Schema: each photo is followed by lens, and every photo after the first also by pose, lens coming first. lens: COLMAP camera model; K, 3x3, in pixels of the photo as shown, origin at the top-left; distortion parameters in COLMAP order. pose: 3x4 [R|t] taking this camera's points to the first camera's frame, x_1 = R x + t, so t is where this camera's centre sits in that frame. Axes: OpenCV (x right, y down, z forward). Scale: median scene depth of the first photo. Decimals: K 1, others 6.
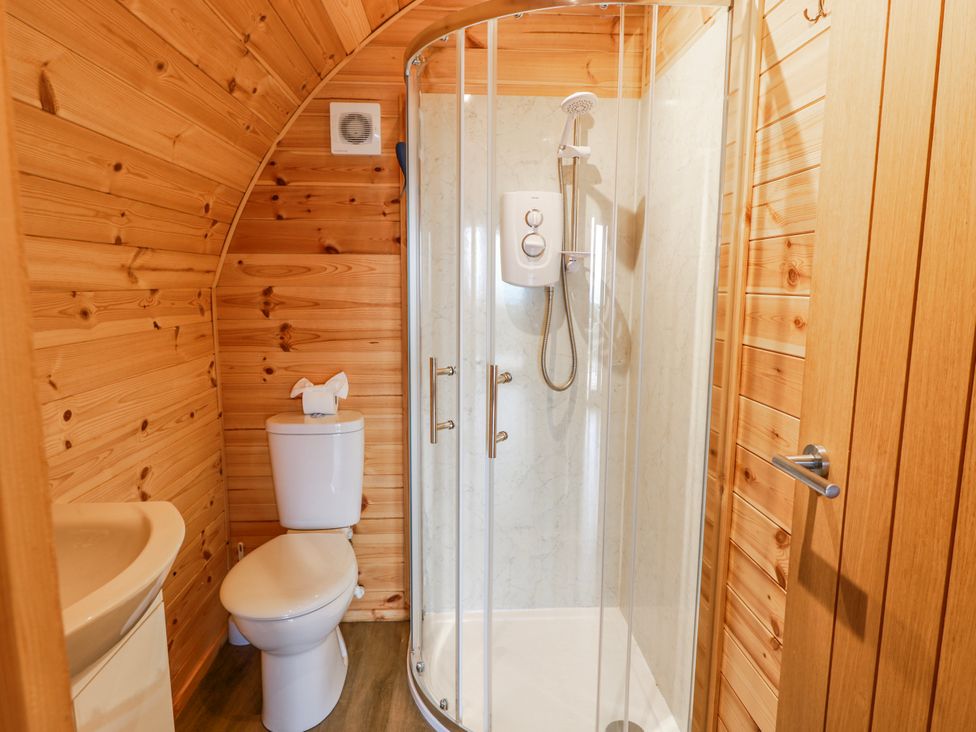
lens RADIAL K [[595.7, 0, 489.6], [0, 595.7, 367.4], [0, 0, 1]] dist [0.003069, -0.011670]
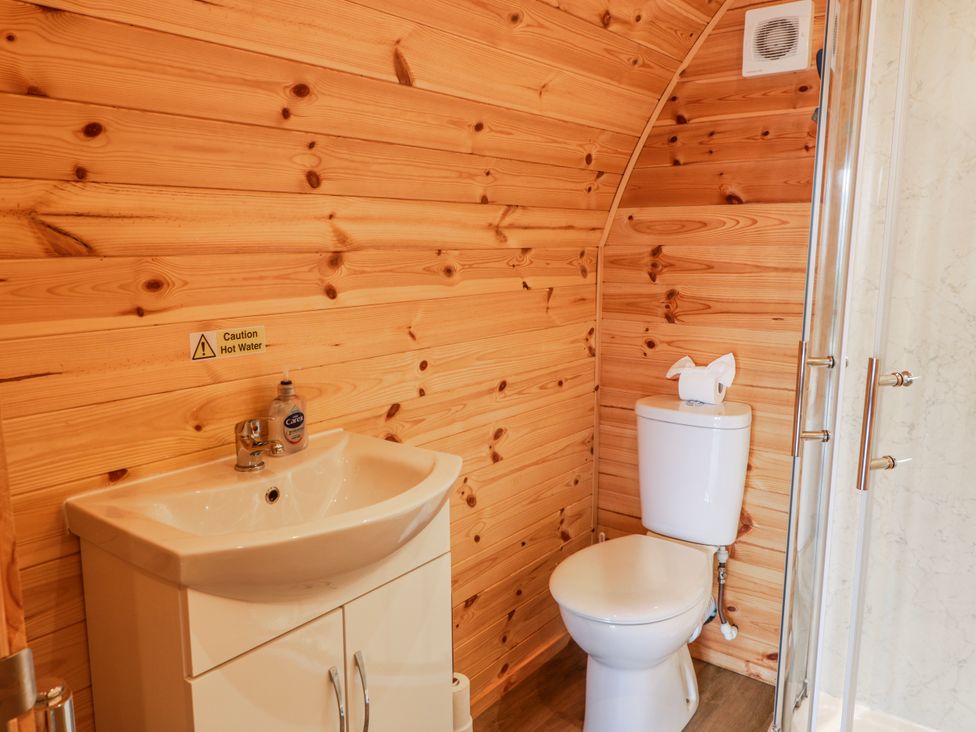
lens RADIAL K [[753.4, 0, 487.3], [0, 753.4, 365.8], [0, 0, 1]] dist [0.002635, -0.010584]
pose [[0.752204, 0.103436, -0.650761, 0.182913], [-0.088635, 0.994510, 0.055622, -0.003141], [0.652942, 0.015841, 0.757242, 0.030021]]
